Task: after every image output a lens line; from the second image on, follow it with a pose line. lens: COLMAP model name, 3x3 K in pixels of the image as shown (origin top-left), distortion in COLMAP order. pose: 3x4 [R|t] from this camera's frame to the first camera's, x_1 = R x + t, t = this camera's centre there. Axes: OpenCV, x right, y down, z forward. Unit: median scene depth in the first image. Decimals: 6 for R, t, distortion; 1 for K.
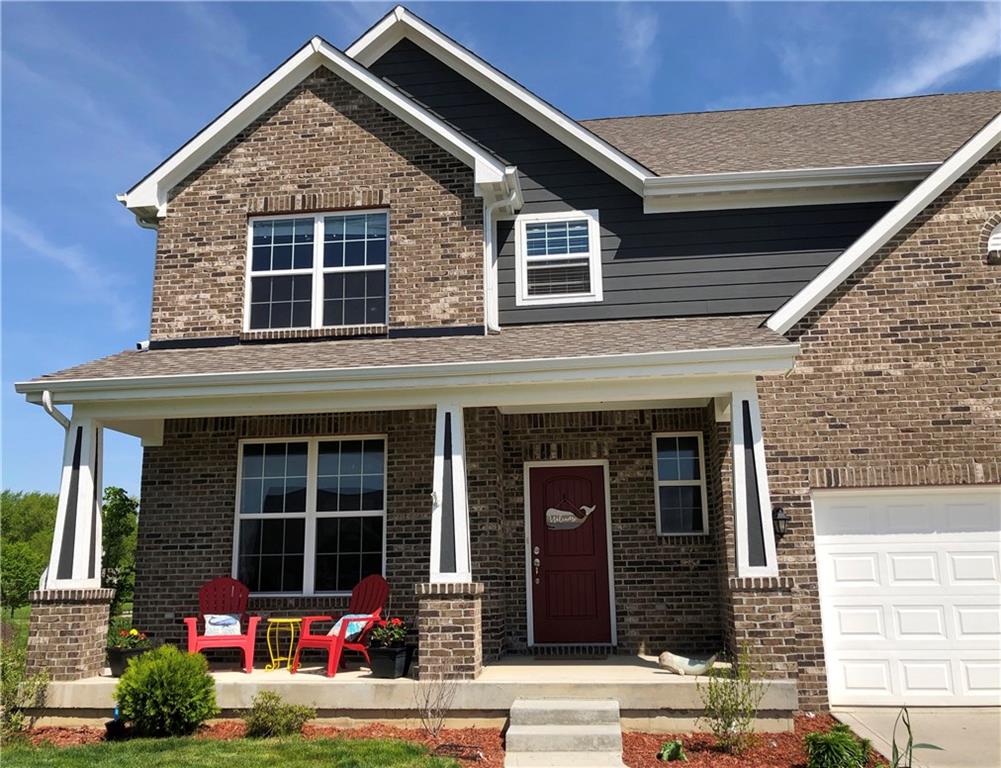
lens RADIAL K [[965.1, 0, 500.5], [0, 965.1, 384.0], [0, 0, 1]] dist [0.016183, 0.019707]
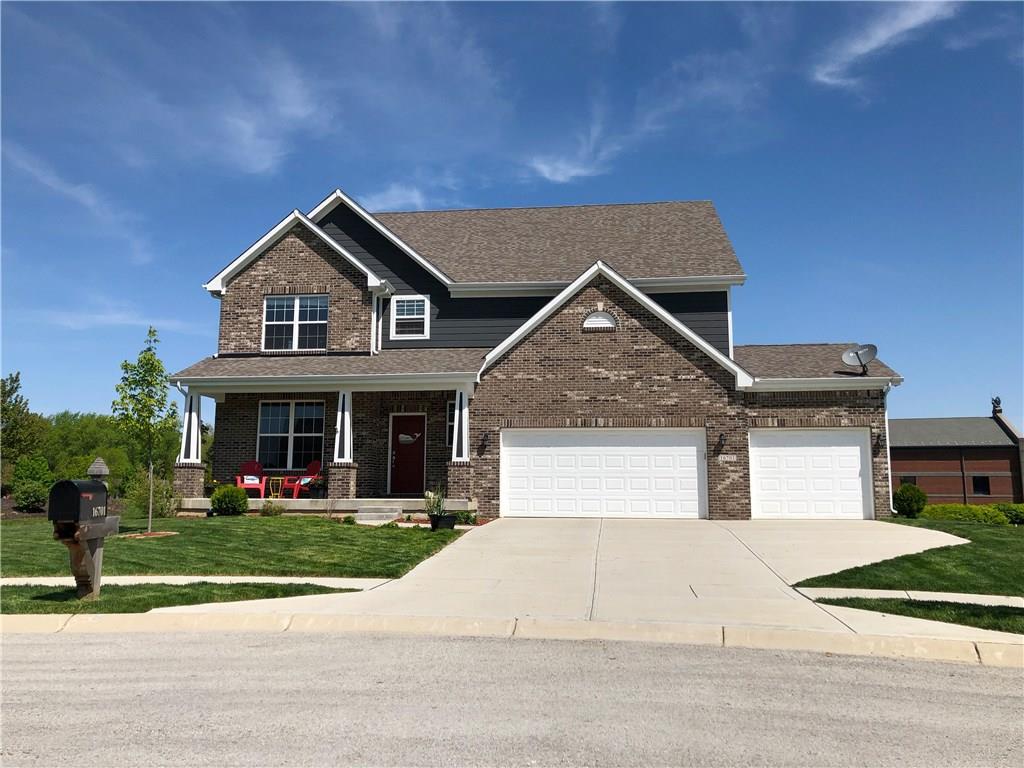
lens RADIAL K [[846.7, 0, 512.0], [0, 846.7, 384.0], [0, 0, 1]] dist [0.003638, -0.004680]
pose [[0.999695, 0.019685, 0.014910, 0.274580], [-0.020641, 0.997541, 0.066973, -0.120265], [-0.013555, -0.067261, 0.997643, -0.926425]]
